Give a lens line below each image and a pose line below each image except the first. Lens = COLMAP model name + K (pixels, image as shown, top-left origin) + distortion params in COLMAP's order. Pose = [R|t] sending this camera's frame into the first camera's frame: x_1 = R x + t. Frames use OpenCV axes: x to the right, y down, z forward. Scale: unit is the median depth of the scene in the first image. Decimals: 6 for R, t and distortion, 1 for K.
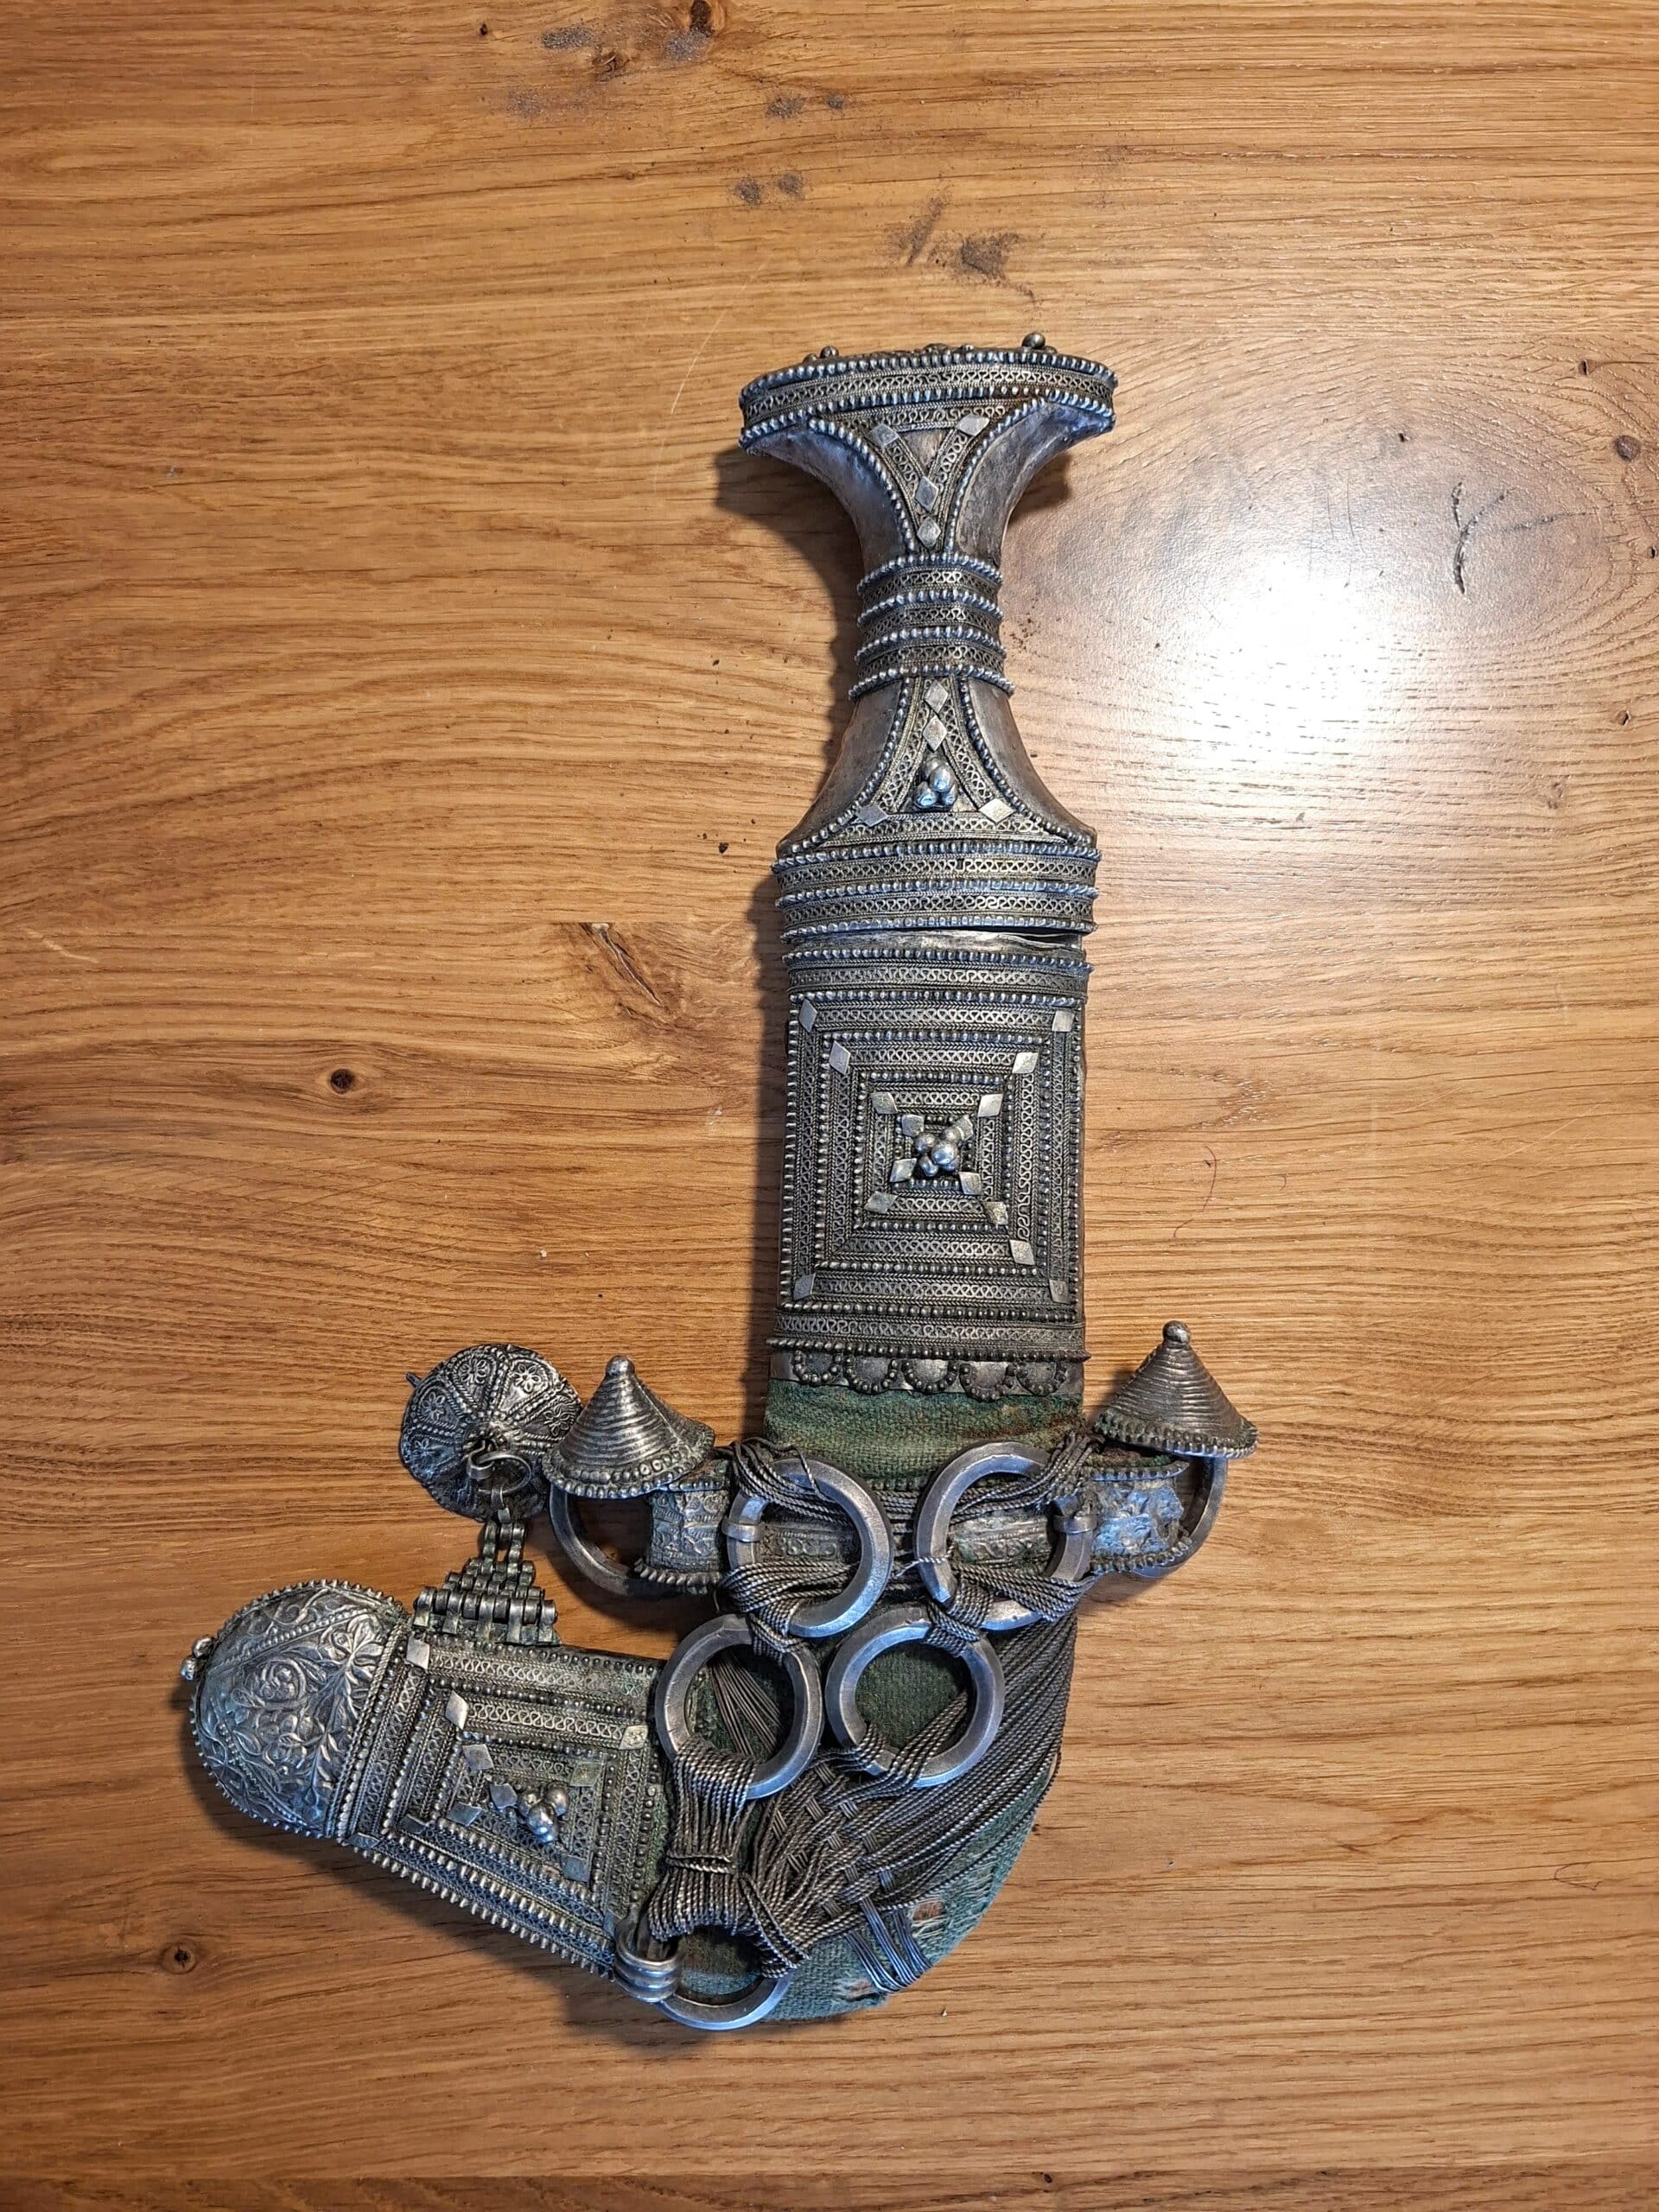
lens RADIAL K [[1502.1, 0, 822.2], [0, 1502.1, 1127.9], [0, 0, 1]] dist [0.071823, -0.114337]
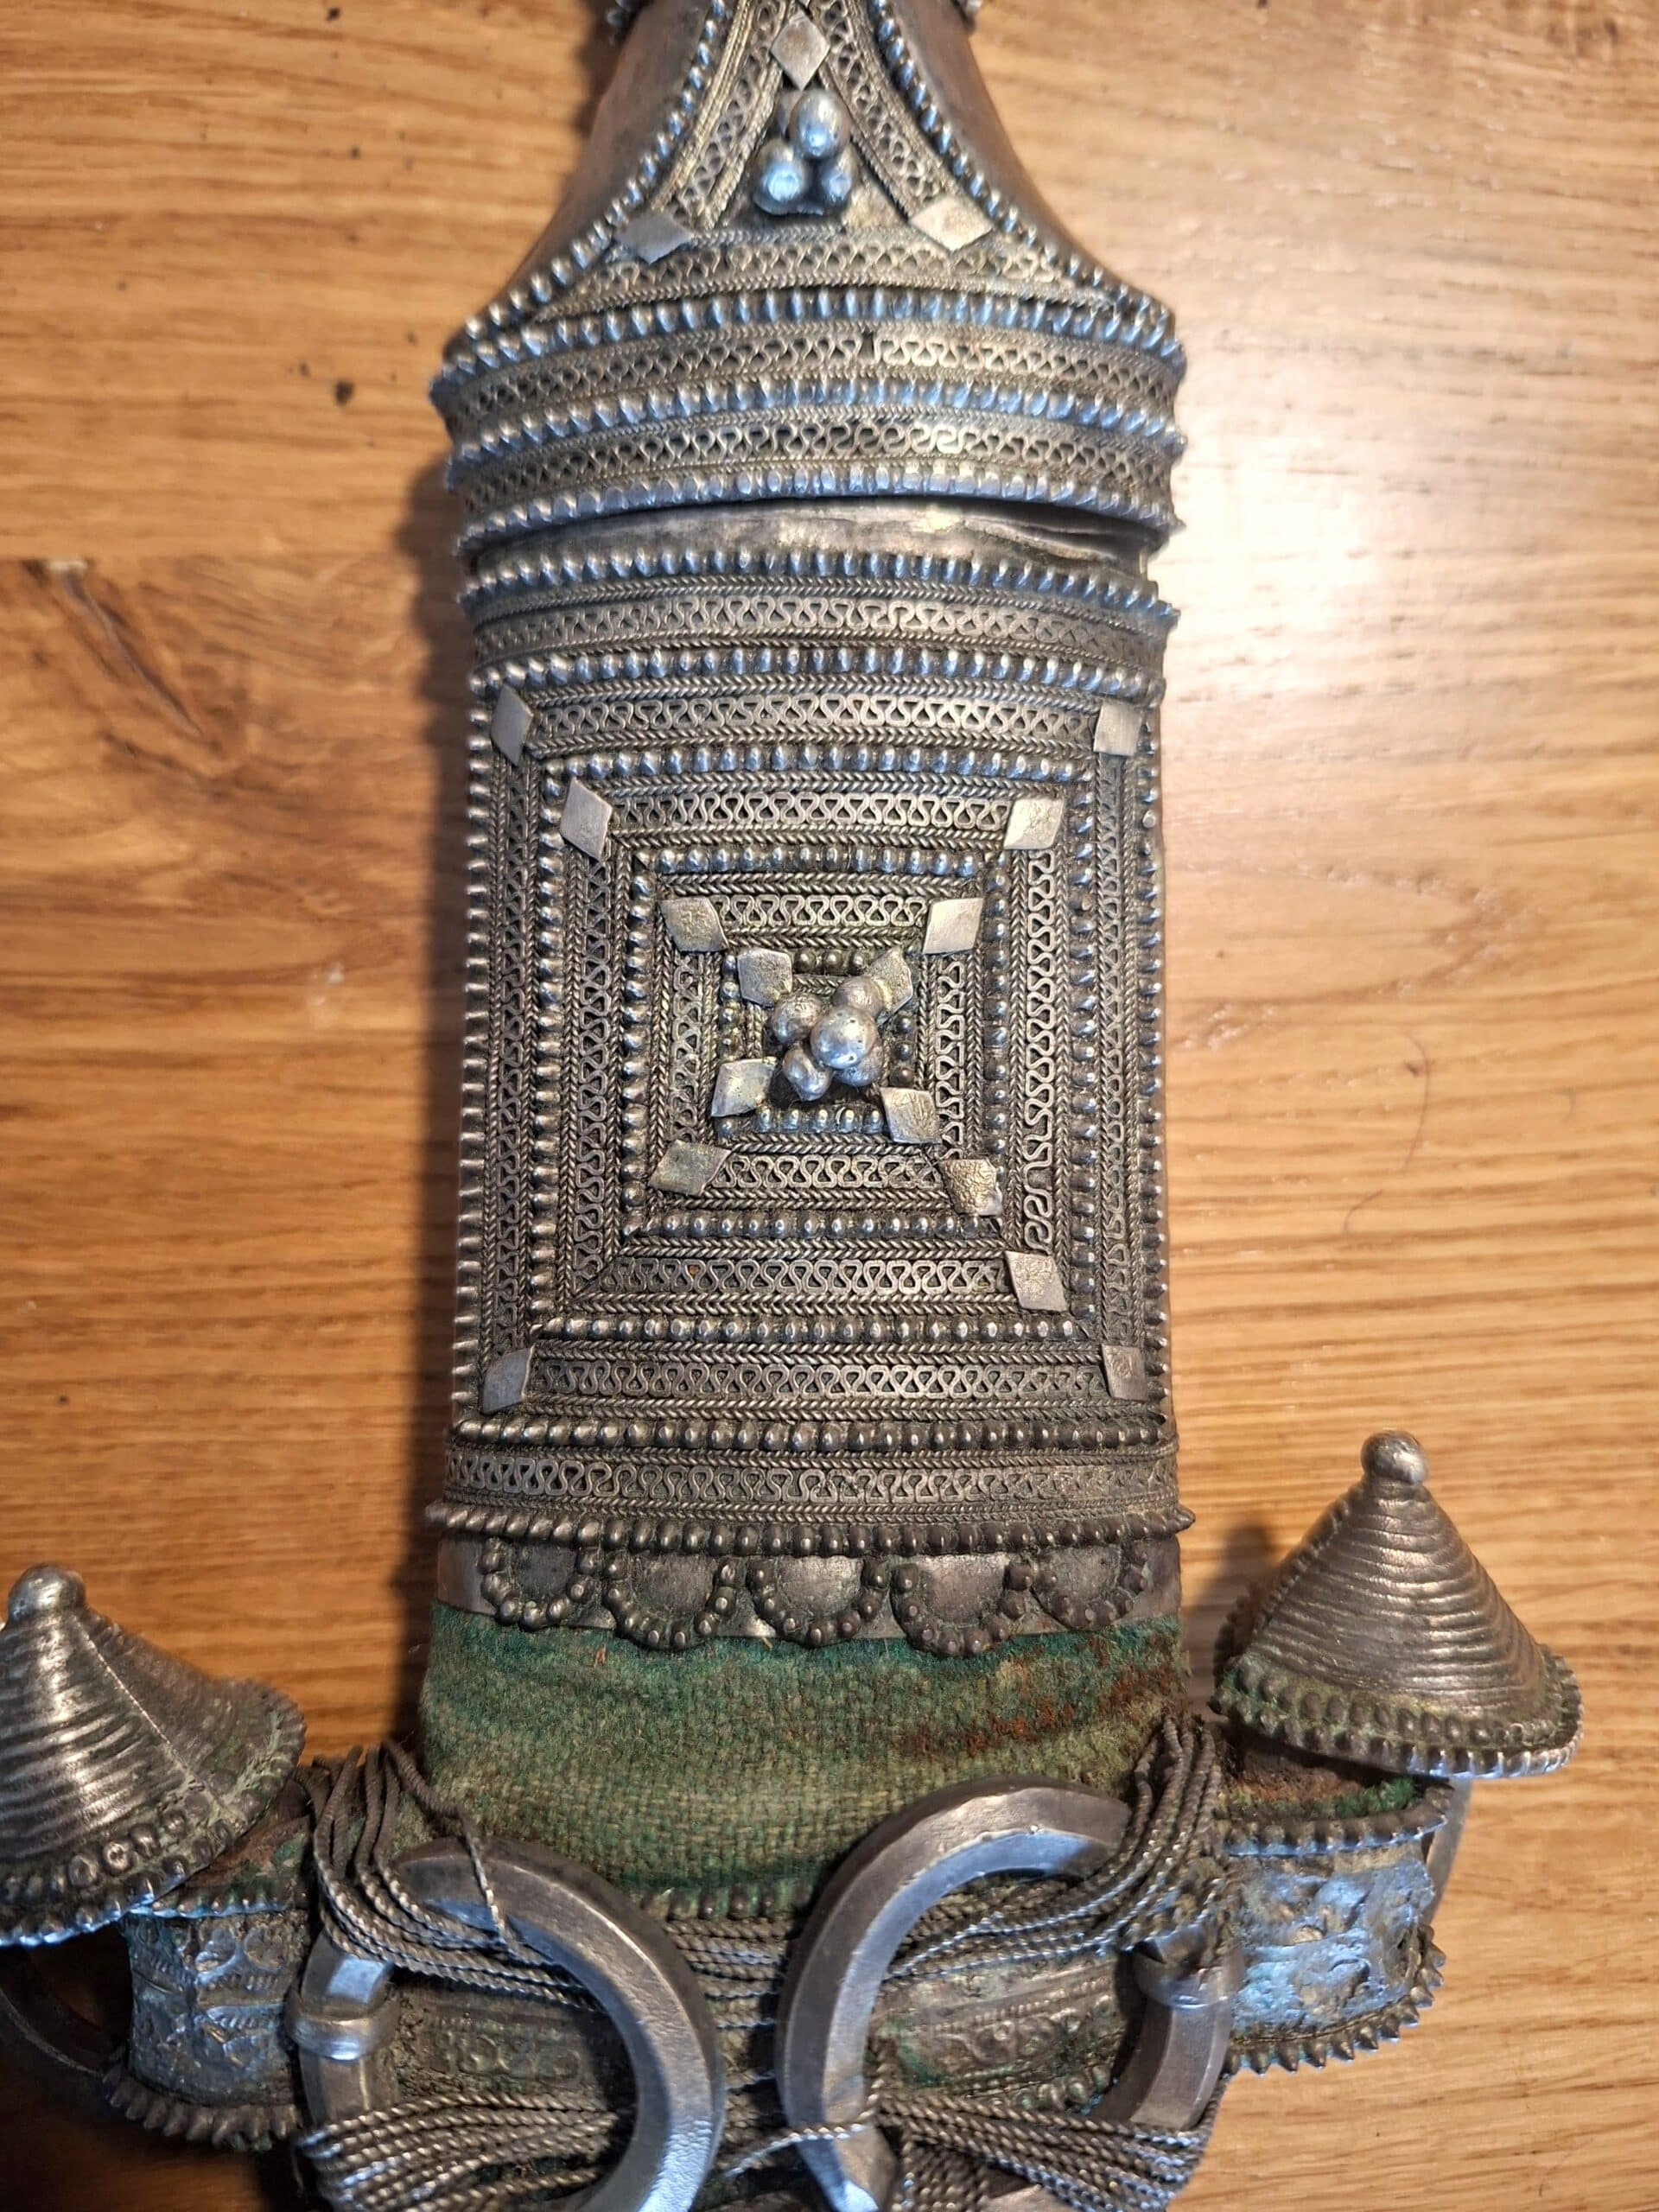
lens RADIAL K [[1589.6, 0, 826.4], [0, 1589.6, 1103.8], [0, 0, 1]] dist [0.029289, -0.090797]
pose [[0.997556, -0.019702, 0.067032, 0.045322], [0.019516, 0.999804, 0.003437, 0.030084], [-0.067087, -0.002121, 0.997745, 0.544577]]
